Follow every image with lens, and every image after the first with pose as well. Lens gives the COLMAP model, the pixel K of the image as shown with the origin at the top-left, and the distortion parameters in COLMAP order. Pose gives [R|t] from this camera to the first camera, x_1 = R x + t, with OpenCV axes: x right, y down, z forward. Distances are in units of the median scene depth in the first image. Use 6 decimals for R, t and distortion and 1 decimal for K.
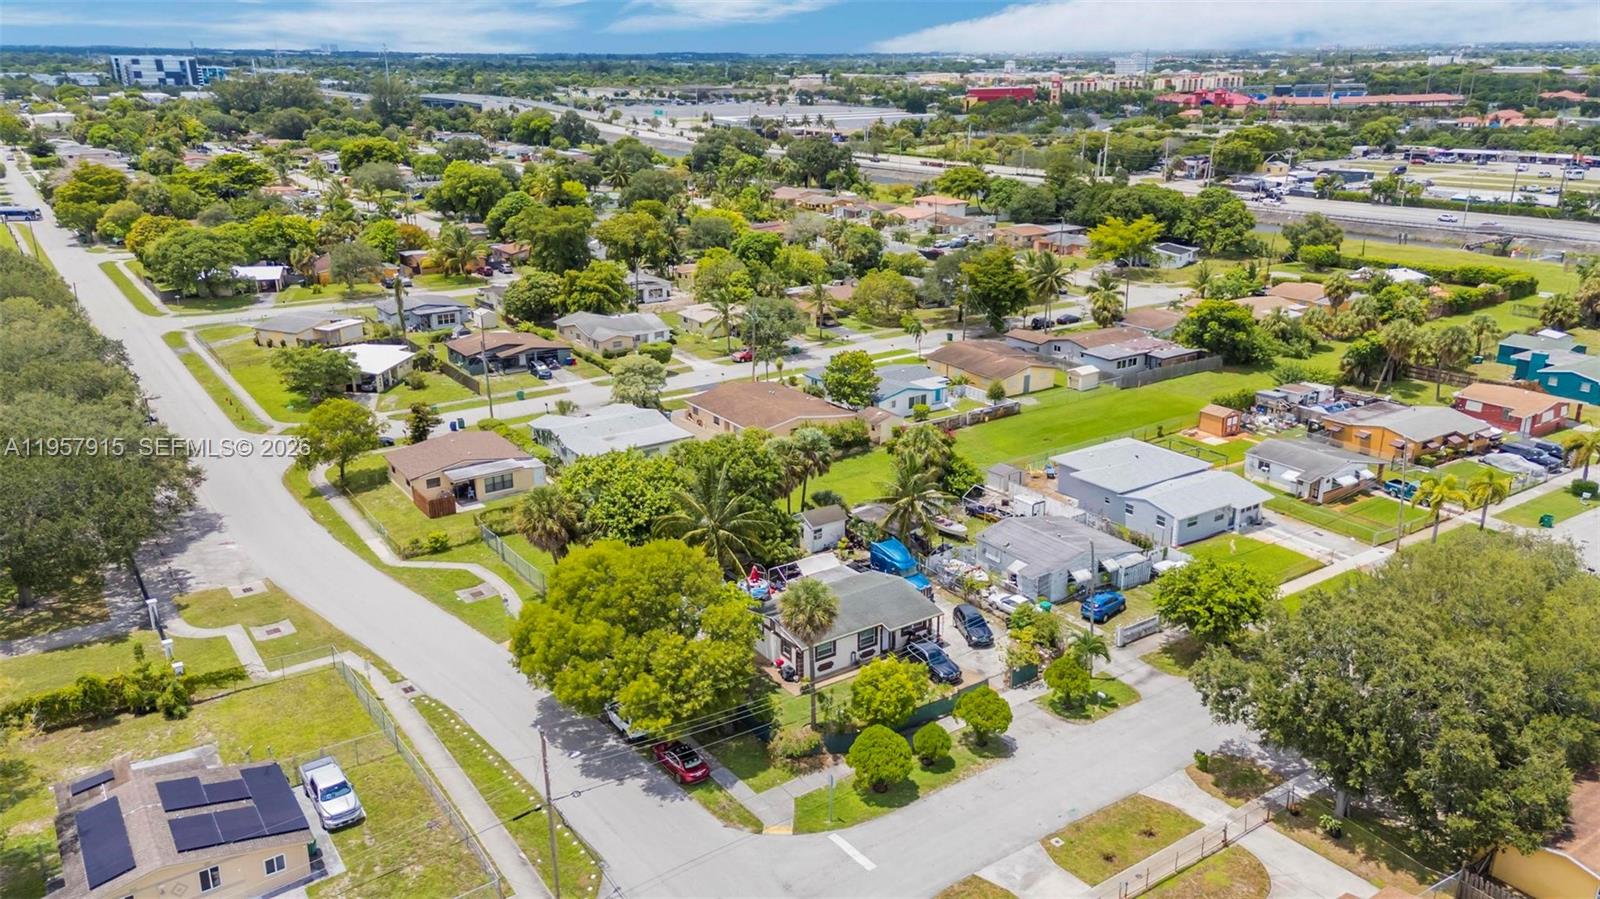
lens RADIAL K [[1194.4, 0, 800.0], [0, 1194.4, 449.5], [0, 0, 1]] dist [0.077004, 0.002153]
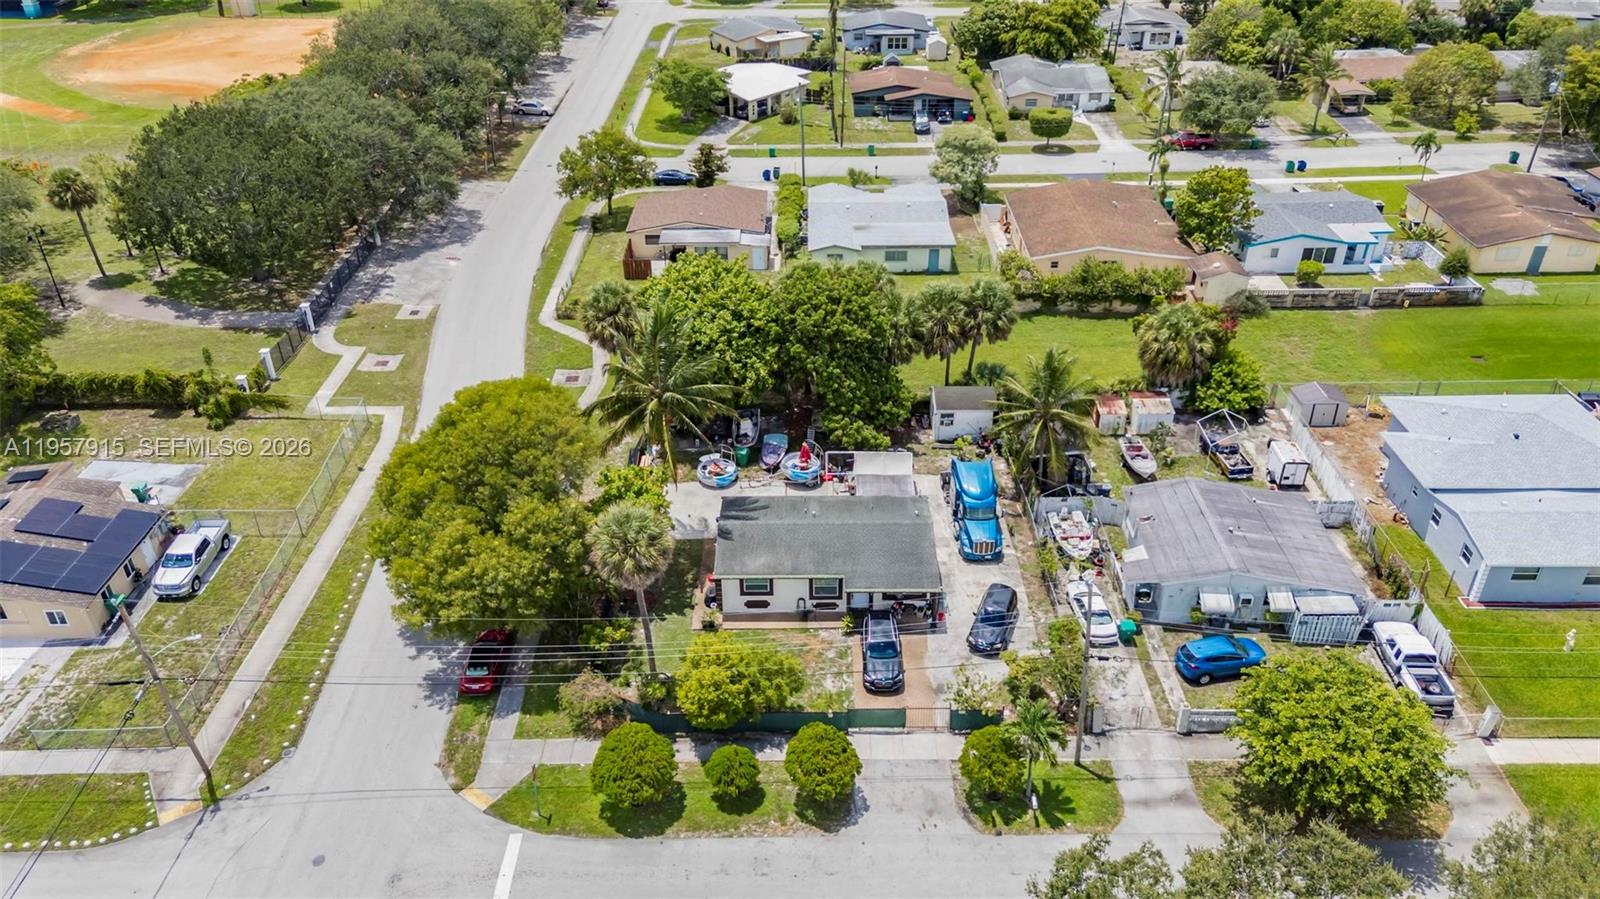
lens RADIAL K [[1179.0, 0, 800.0], [0, 1179.0, 449.5], [0, 0, 1]] dist [0.078850, 0.005247]
pose [[0.820436, 0.296733, -0.488706, 0.365894], [-0.174499, 0.943948, 0.280200, -0.123828], [0.544457, -0.144607, 0.826229, 0.381013]]
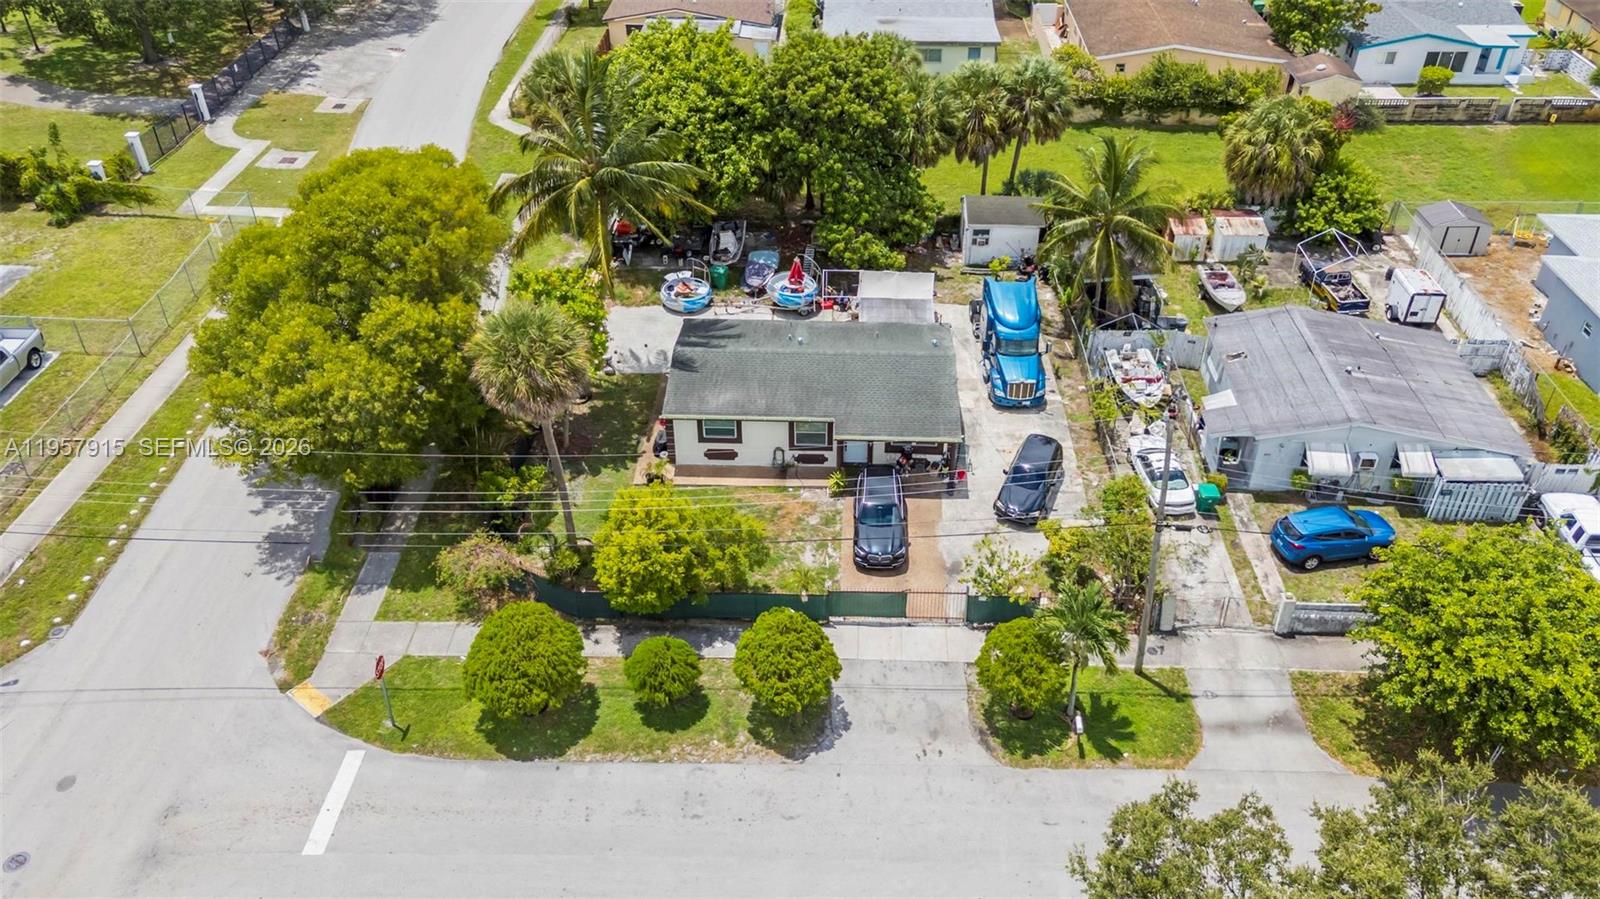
lens RADIAL K [[1205.5, 0, 833.3], [0, 1205.5, 402.8], [0, 0, 1]] dist [0.077877, -0.004630]
pose [[0.811017, 0.342520, -0.474269, 0.320323], [-0.196047, 0.922933, 0.331300, -0.046158], [0.551196, -0.175711, 0.815665, 0.524319]]
